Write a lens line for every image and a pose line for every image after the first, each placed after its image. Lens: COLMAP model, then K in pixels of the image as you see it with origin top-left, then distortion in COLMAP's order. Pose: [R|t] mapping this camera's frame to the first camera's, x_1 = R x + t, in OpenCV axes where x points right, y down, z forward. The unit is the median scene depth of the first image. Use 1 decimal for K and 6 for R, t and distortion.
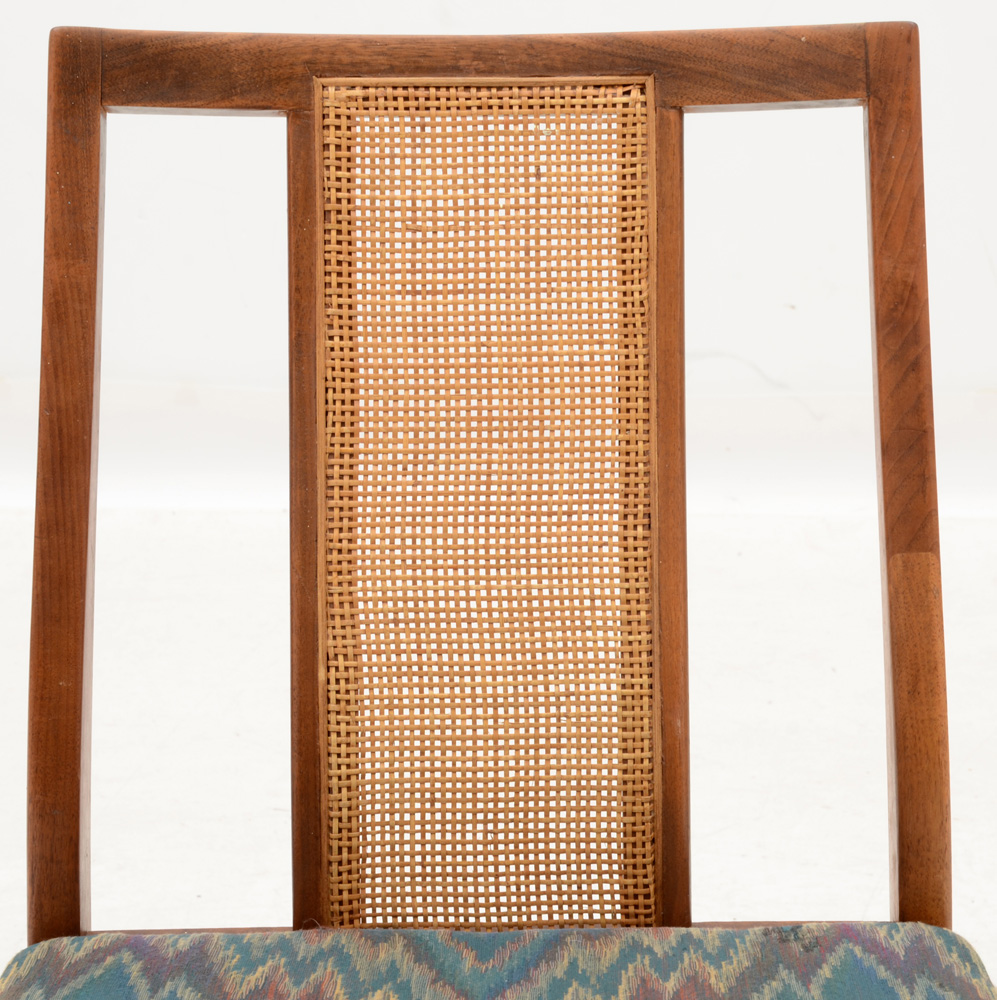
lens RADIAL K [[2876.8, 0, 500.0], [0, 2876.8, 499.9], [0, 0, 1]] dist [0.266800, 0.000000]
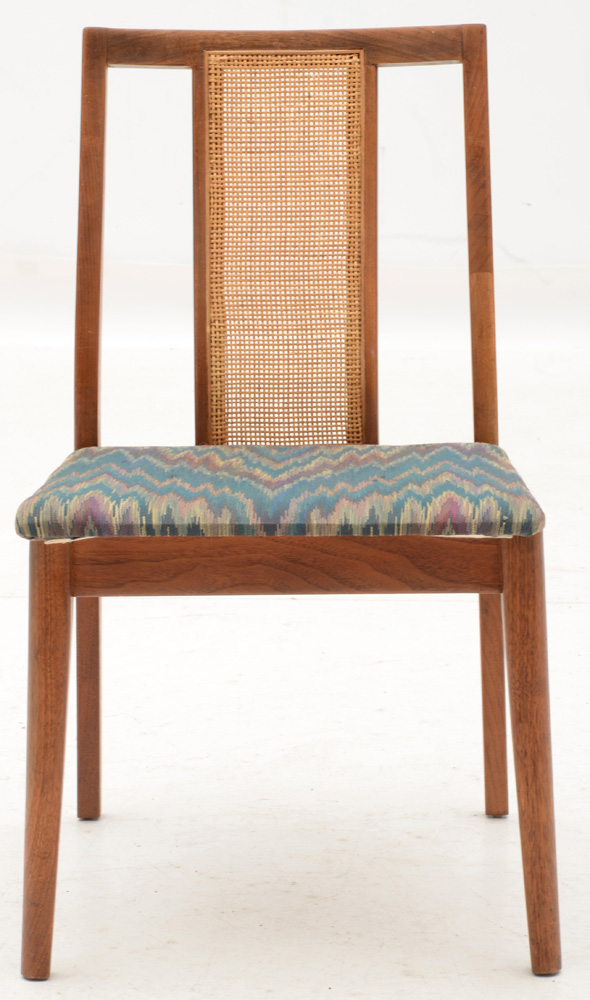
lens RADIAL K [[3460.7, 0, 292.7], [0, 3460.7, 492.4], [0, 0, 1]] dist [0.839141, 0.000000]
pose [[0.999514, 0.001949, -0.031126, 0.082696], [-0.002390, 0.999897, -0.014142, 0.218349], [0.031096, 0.014209, 0.999415, -1.593878]]
